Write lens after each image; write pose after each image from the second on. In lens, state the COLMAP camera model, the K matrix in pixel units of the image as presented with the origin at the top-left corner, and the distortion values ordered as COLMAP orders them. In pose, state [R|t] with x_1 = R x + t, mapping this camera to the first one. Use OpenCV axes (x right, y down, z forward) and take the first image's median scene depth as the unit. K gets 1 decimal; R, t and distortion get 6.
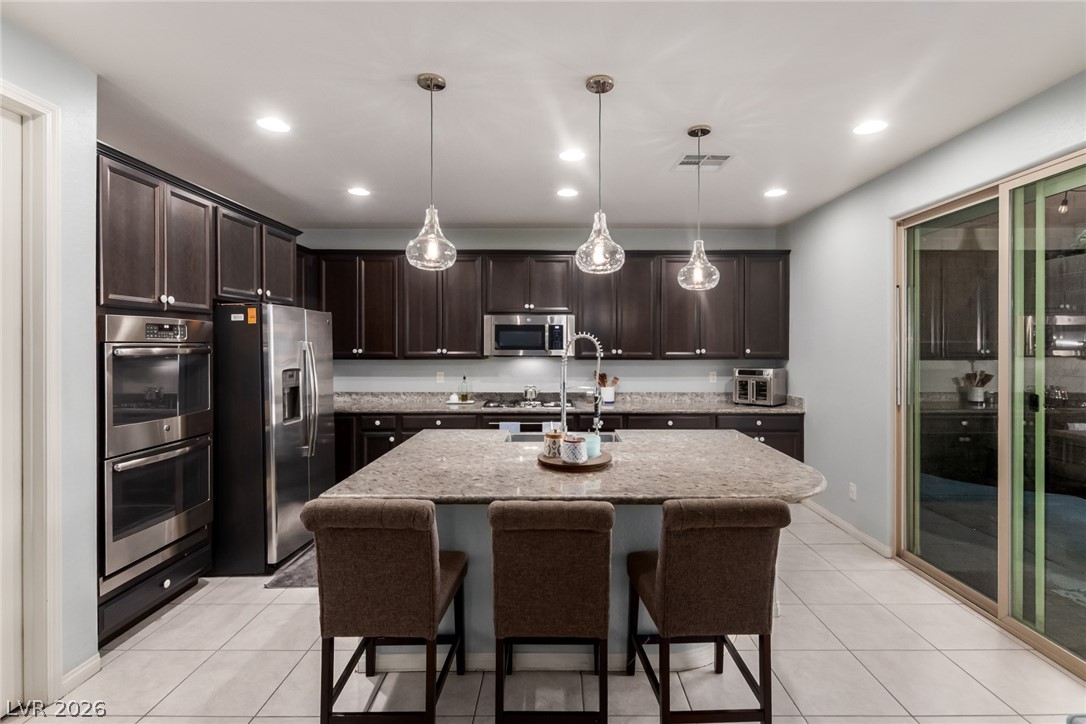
lens RADIAL K [[512.0, 0, 553.6], [0, 512.0, 345.8], [0, 0, 1]] dist [0.003990, 0.000164]
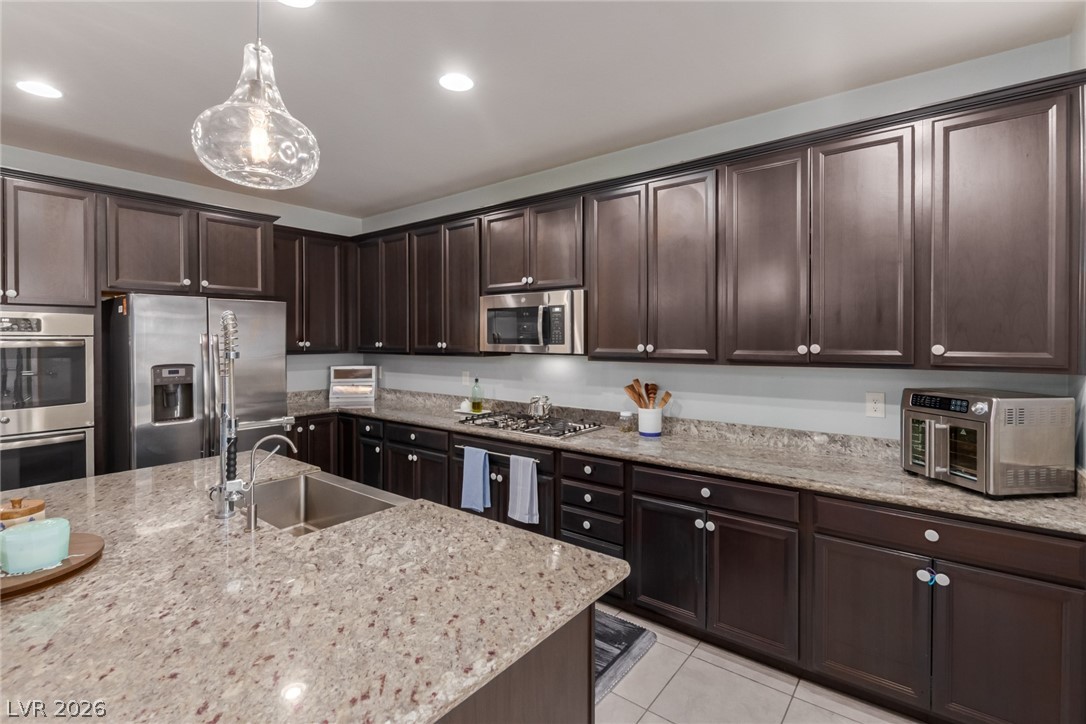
lens RADIAL K [[512.0, 0, 533.6], [0, 512.0, 336.4], [0, 0, 1]] dist [0.003990, 0.000164]
pose [[0.774310, -0.005113, -0.632786, 0.389731], [0.001994, 0.999982, -0.005640, 0.001438], [0.632803, 0.003106, 0.774306, 0.475283]]
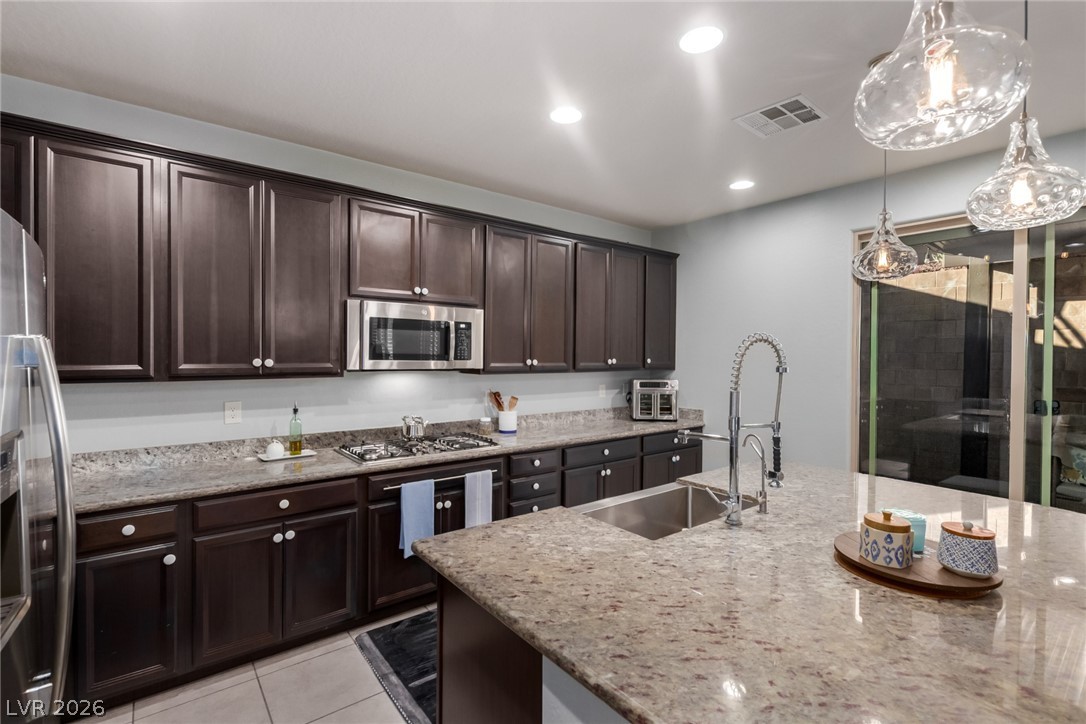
lens RADIAL K [[512.0, 0, 550.6], [0, 512.0, 367.8], [0, 0, 1]] dist [0.003990, 0.000164]
pose [[0.779207, -0.011760, 0.626656, -0.315126], [-0.006944, 0.999601, 0.027394, -0.000752], [-0.626728, -0.025697, 0.778814, 0.410723]]
